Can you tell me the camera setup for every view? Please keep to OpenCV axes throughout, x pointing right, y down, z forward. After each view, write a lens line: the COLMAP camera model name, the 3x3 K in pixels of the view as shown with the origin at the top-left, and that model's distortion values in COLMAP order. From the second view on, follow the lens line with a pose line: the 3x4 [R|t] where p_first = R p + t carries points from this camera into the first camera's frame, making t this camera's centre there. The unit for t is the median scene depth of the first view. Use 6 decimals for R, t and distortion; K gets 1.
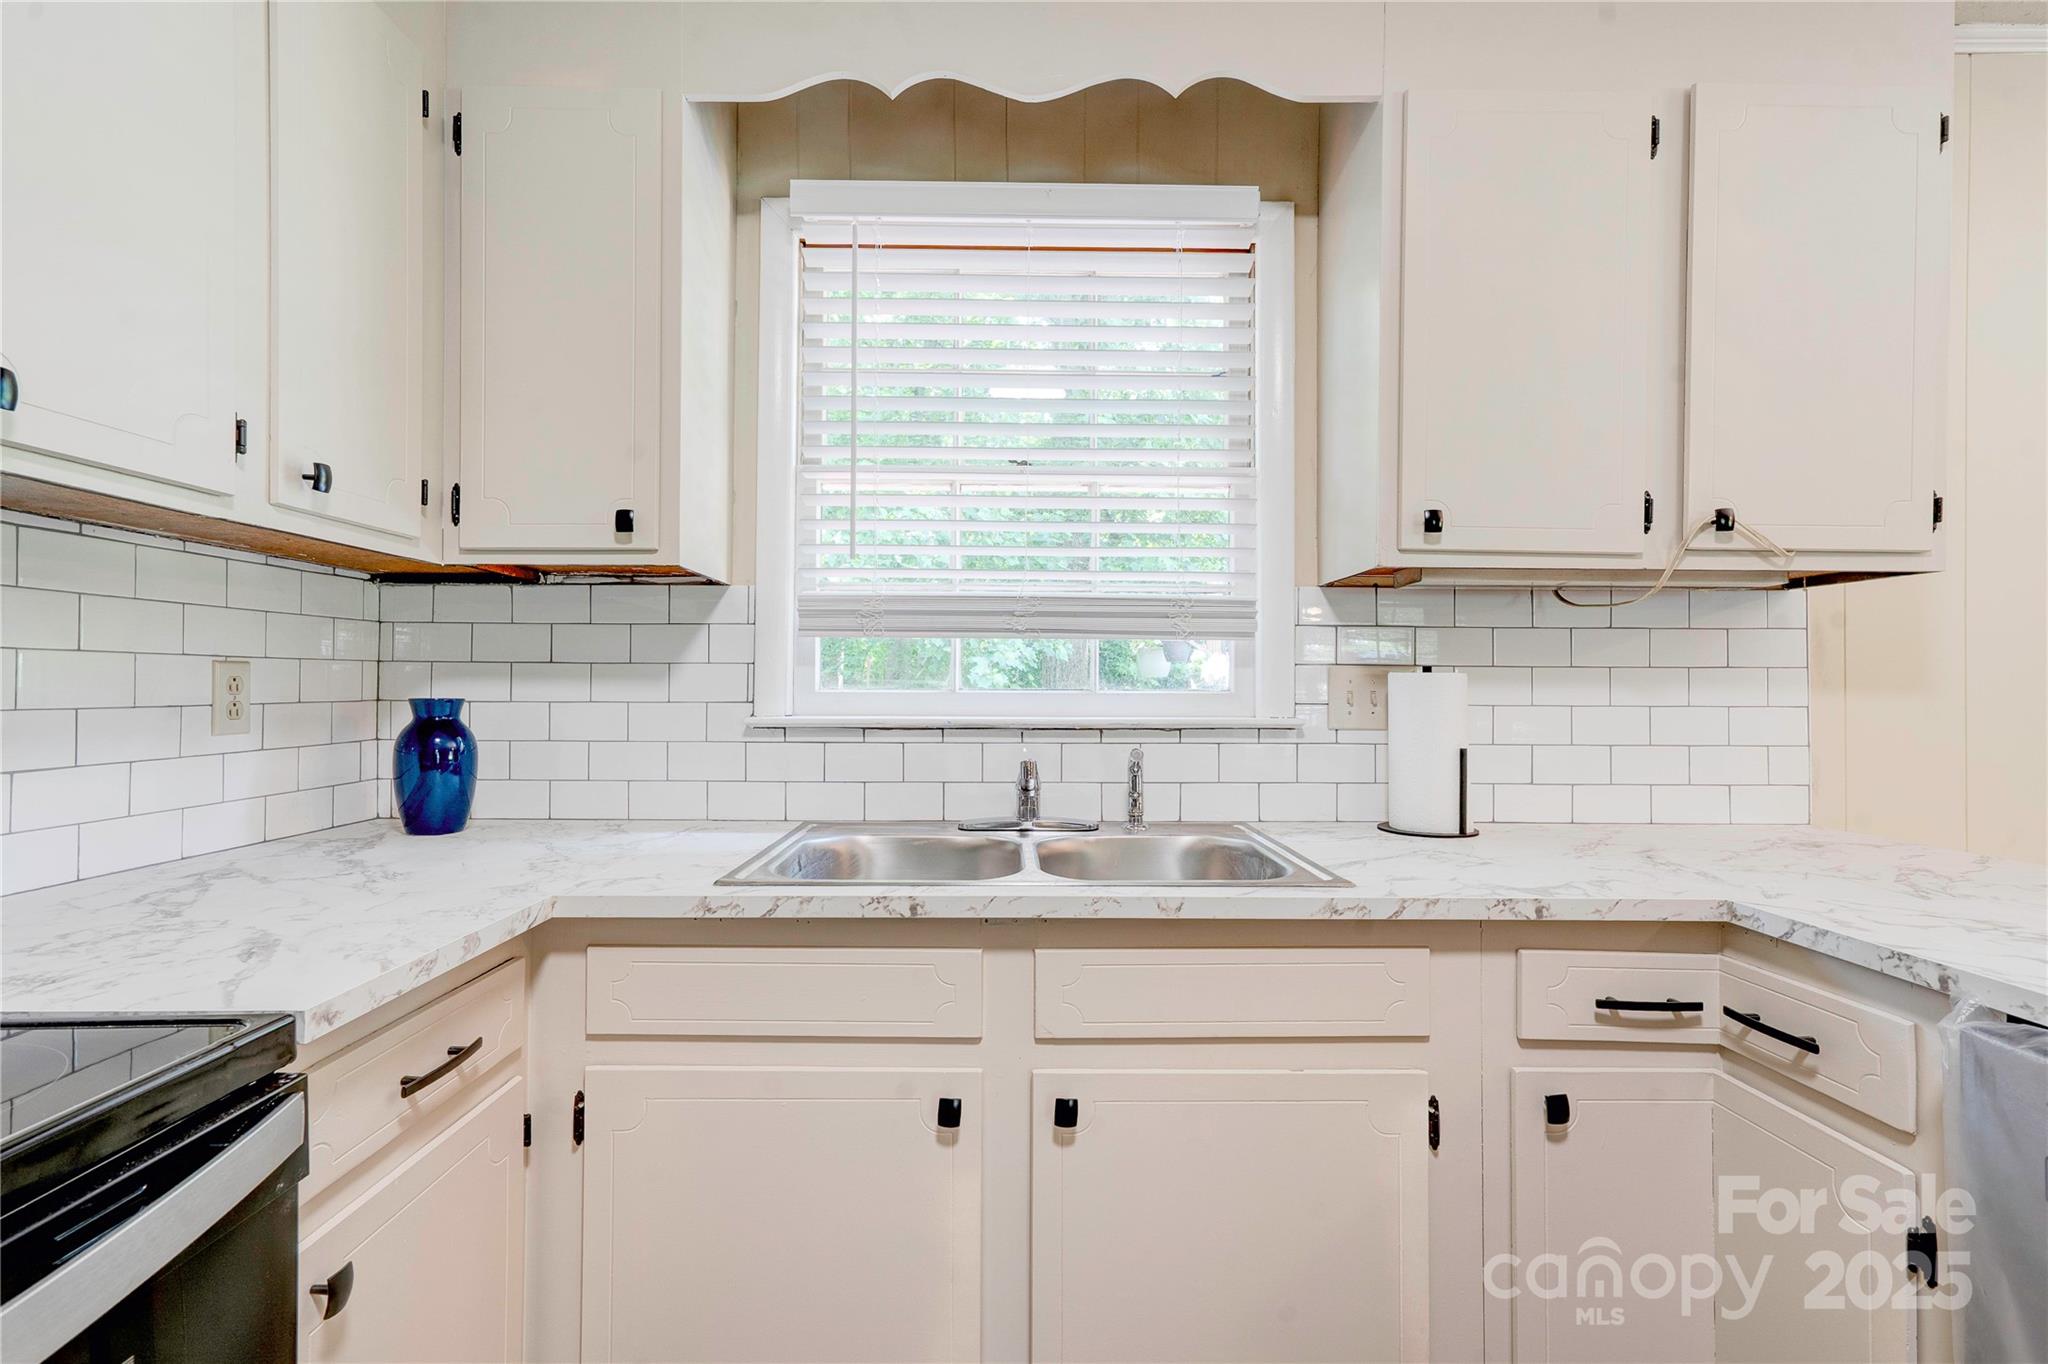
lens RADIAL K [[942.1, 0, 1008.9], [0, 942.1, 681.3], [0, 0, 1]] dist [-0.001559, 0.008027]
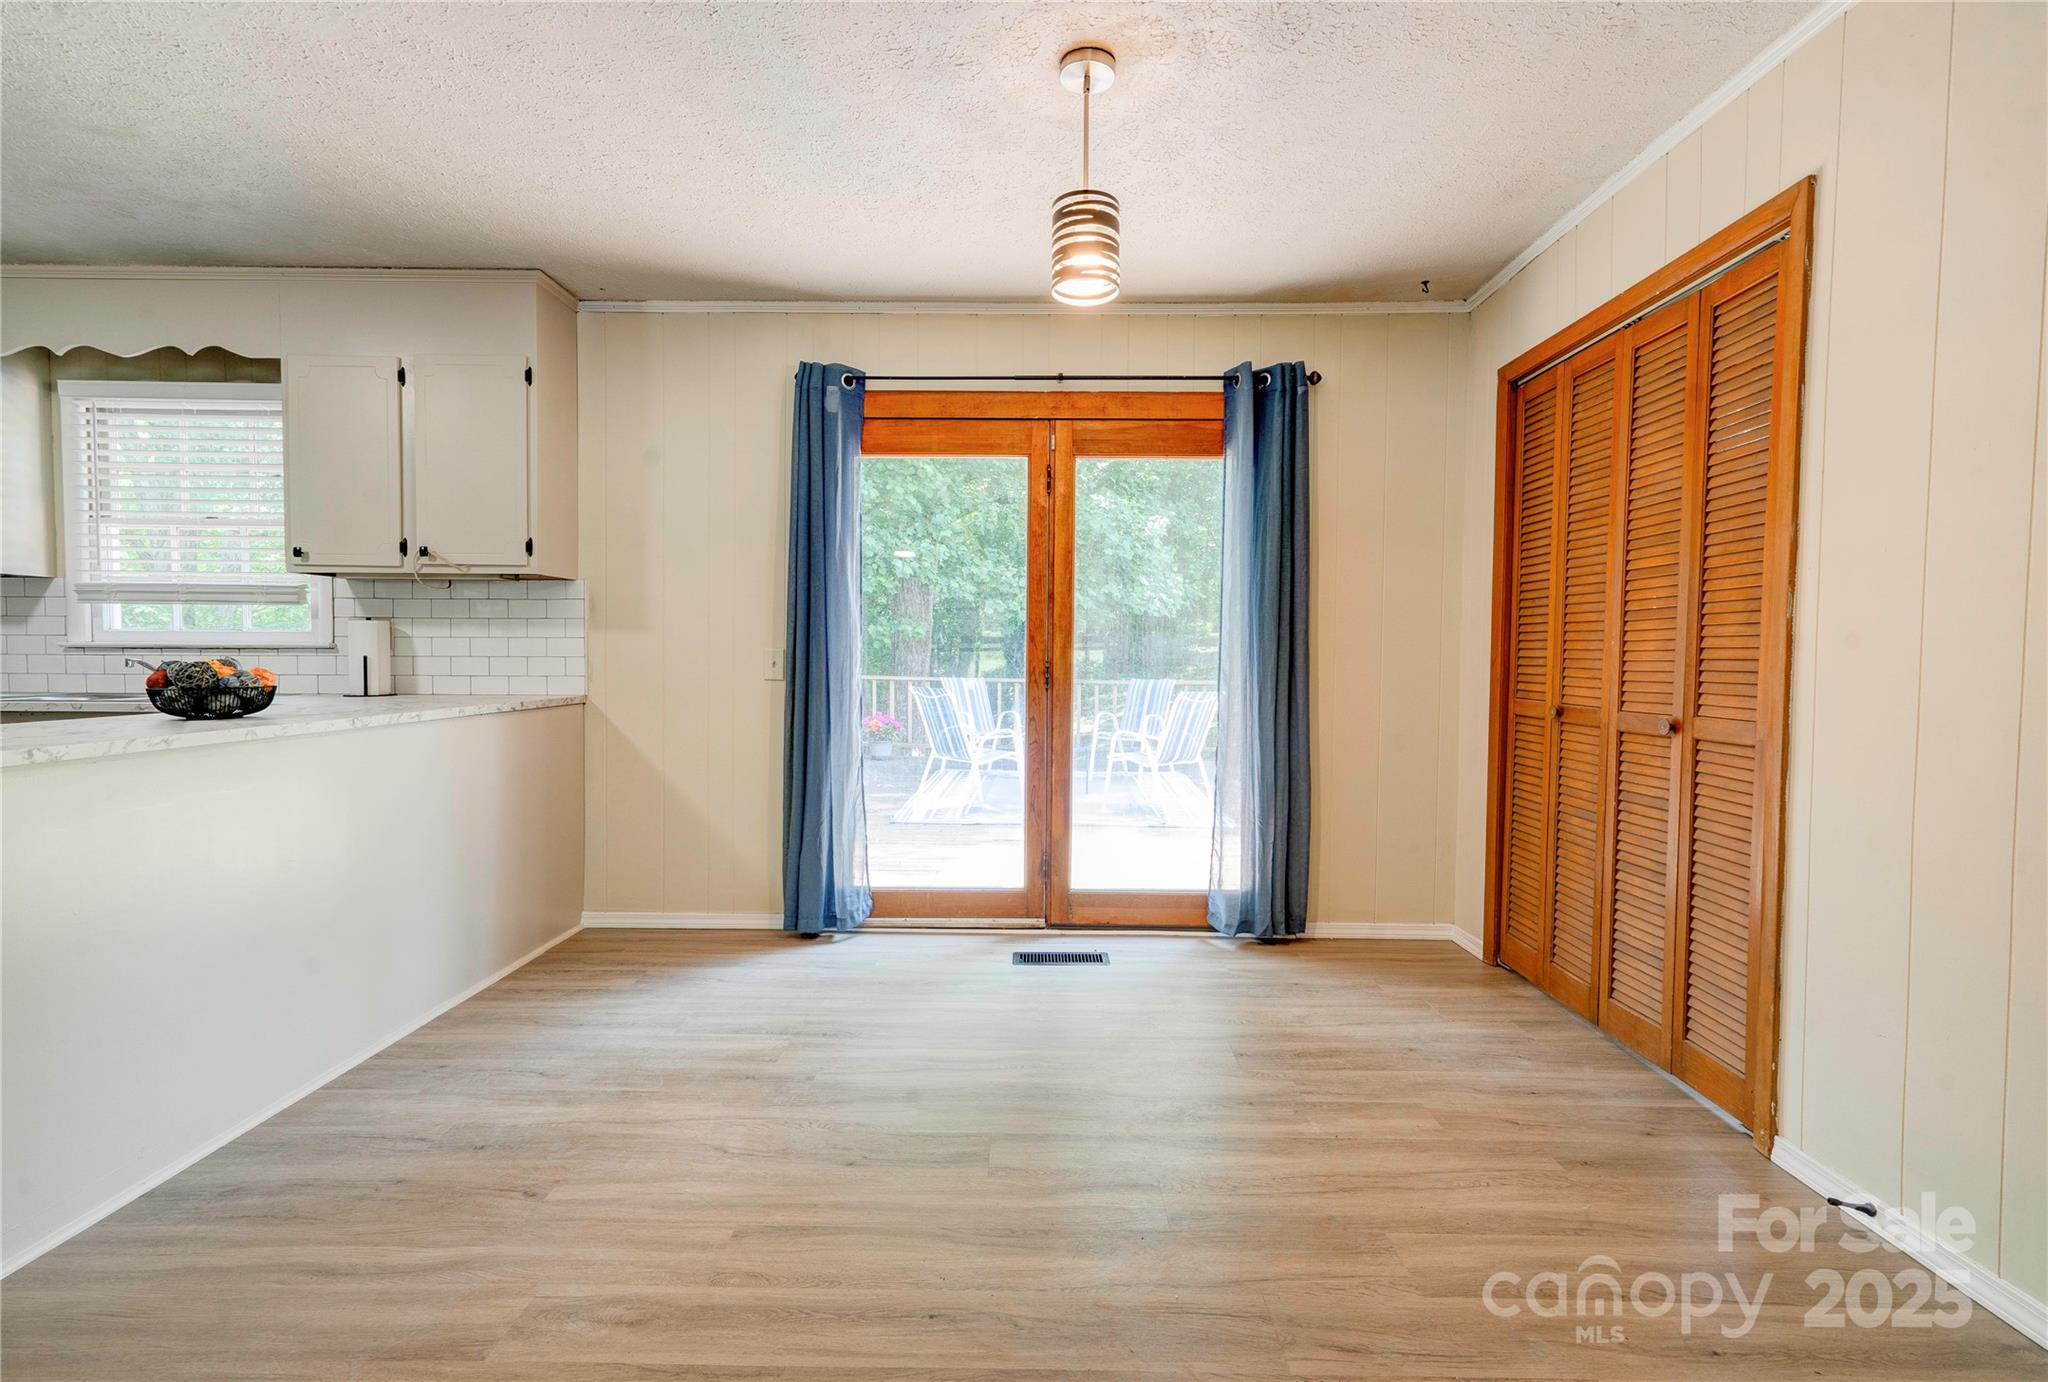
lens RADIAL K [[955.1, 0, 1018.6], [0, 955.1, 688.6], [0, 0, 1]] dist [-0.011778, 0.017246]
pose [[0.999783, 0.001041, -0.020814, 2.180876], [-0.000128, 0.999039, 0.043827, 0.055703], [0.020839, -0.043814, 0.998822, -1.237247]]
